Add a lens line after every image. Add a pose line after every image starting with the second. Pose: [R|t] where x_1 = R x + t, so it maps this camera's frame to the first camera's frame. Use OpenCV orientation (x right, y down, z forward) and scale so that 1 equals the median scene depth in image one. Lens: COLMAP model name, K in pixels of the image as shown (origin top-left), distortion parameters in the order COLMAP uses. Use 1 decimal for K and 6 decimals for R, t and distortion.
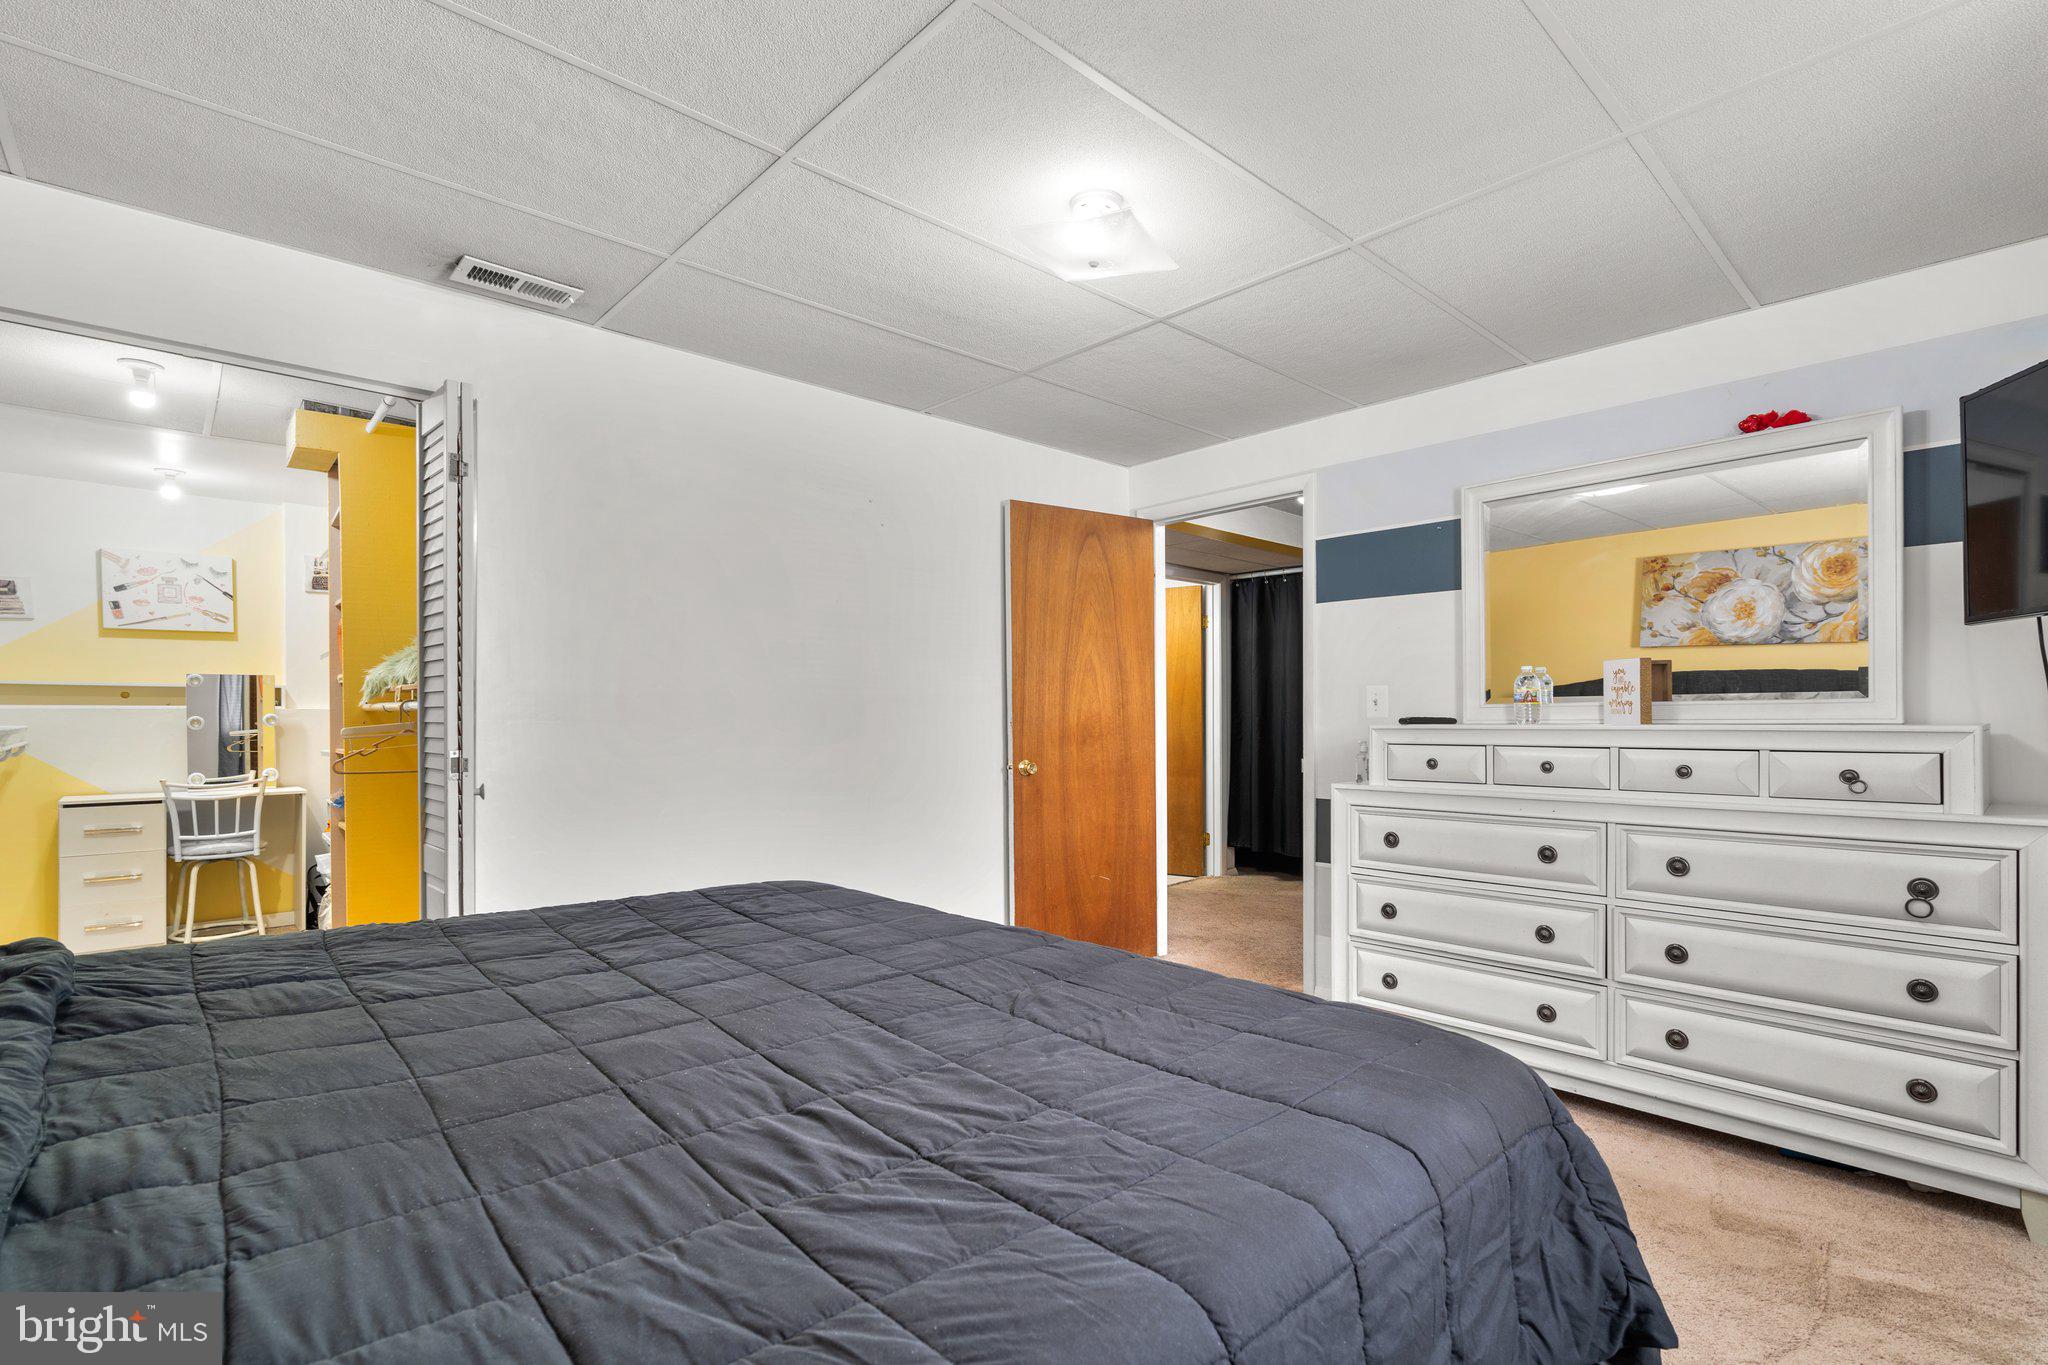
lens RADIAL K [[936.9, 0, 1012.1], [0, 936.9, 719.9], [0, 0, 1]] dist [-0.003520, 0.001969]
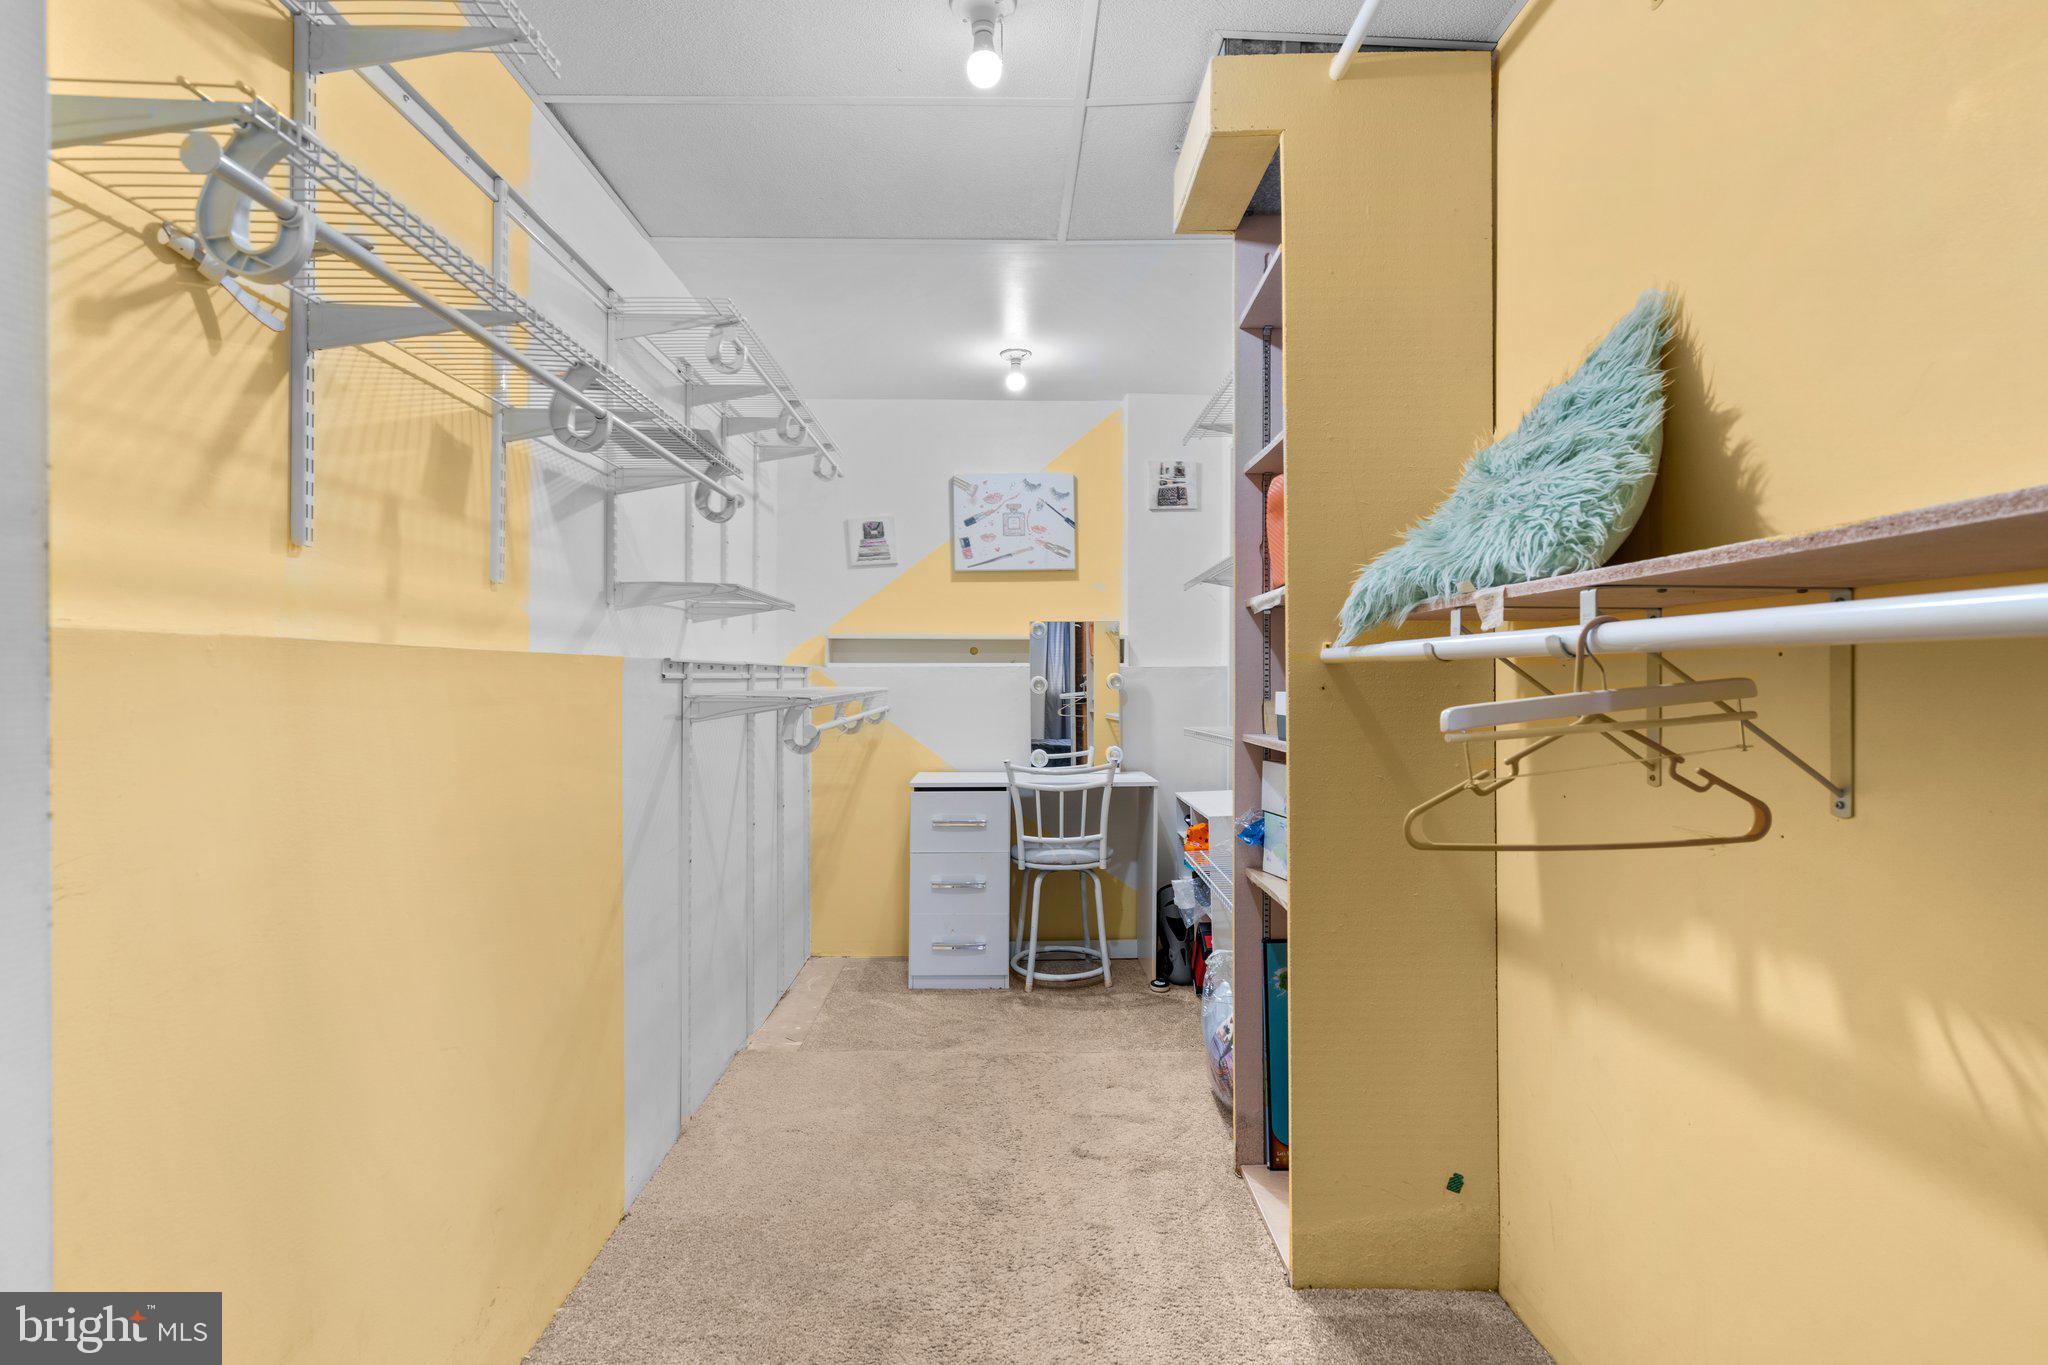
lens RADIAL K [[936.9, 0, 1027.3], [0, 936.9, 677.0], [0, 0, 1]] dist [-0.003520, 0.001969]
pose [[0.756841, 0.000987, -0.653598, -0.381846], [-0.005329, 0.999975, -0.004661, 0.000431], [0.653577, 0.007011, 0.756828, 0.416644]]
